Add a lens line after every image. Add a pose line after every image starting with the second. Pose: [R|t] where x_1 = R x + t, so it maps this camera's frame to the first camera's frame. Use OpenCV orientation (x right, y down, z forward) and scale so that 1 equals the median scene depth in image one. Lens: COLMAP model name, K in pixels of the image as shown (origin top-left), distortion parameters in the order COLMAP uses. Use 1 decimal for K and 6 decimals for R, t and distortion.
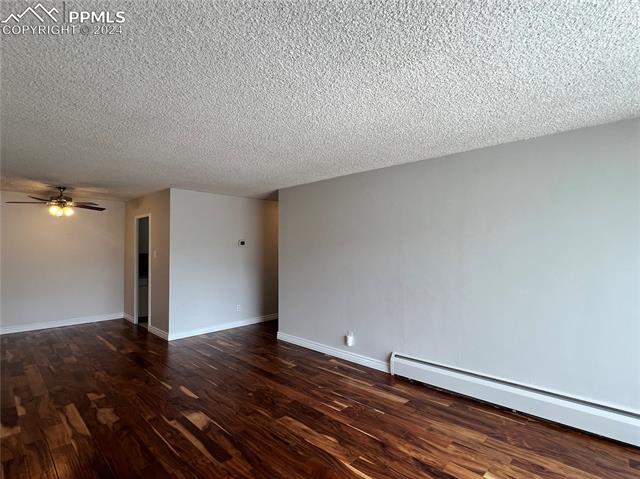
lens RADIAL K [[322.7, 0, 320.0], [0, 322.7, 239.5], [0, 0, 1]] dist [0.001437, 0.000956]
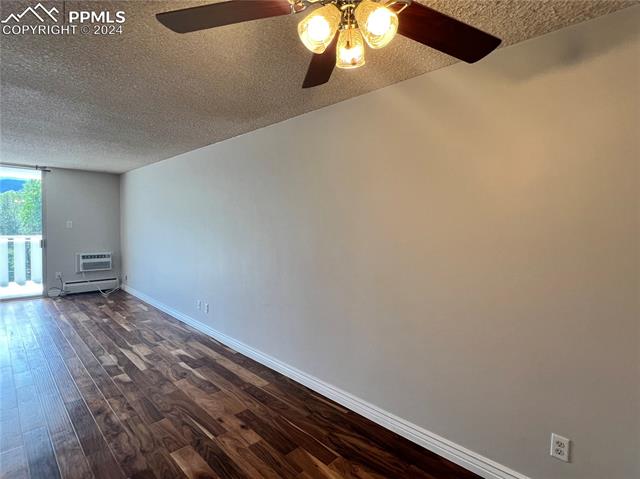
lens RADIAL K [[322.7, 0, 320.0], [0, 322.7, 239.5], [0, 0, 1]] dist [0.001437, 0.000956]
pose [[-0.999839, -0.017916, 0.000367, -1.285714], [-0.017910, 0.999757, 0.012829, 0.059291], [-0.000597, 0.012821, -0.999918, 1.964928]]
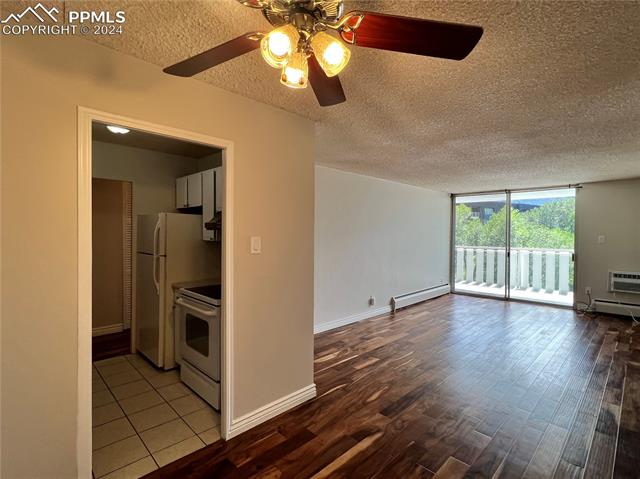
lens RADIAL K [[322.7, 0, 320.0], [0, 322.7, 239.5], [0, 0, 1]] dist [0.001437, 0.000956]
pose [[0.015930, -0.018553, 0.999701, -1.663658], [-0.037423, 0.999116, 0.019138, 0.046666], [-0.999173, -0.037717, 0.015222, 1.602119]]
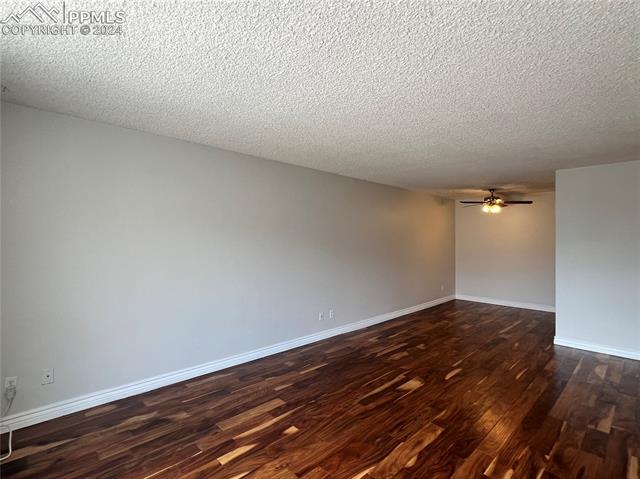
lens RADIAL K [[322.7, 0, 320.0], [0, 322.7, 239.5], [0, 0, 1]] dist [0.001437, 0.000956]
pose [[-0.023086, -0.000431, -0.999733, 0.696682], [0.024014, 0.999711, -0.000986, 0.021139], [0.999445, -0.024030, -0.023069, 0.620483]]
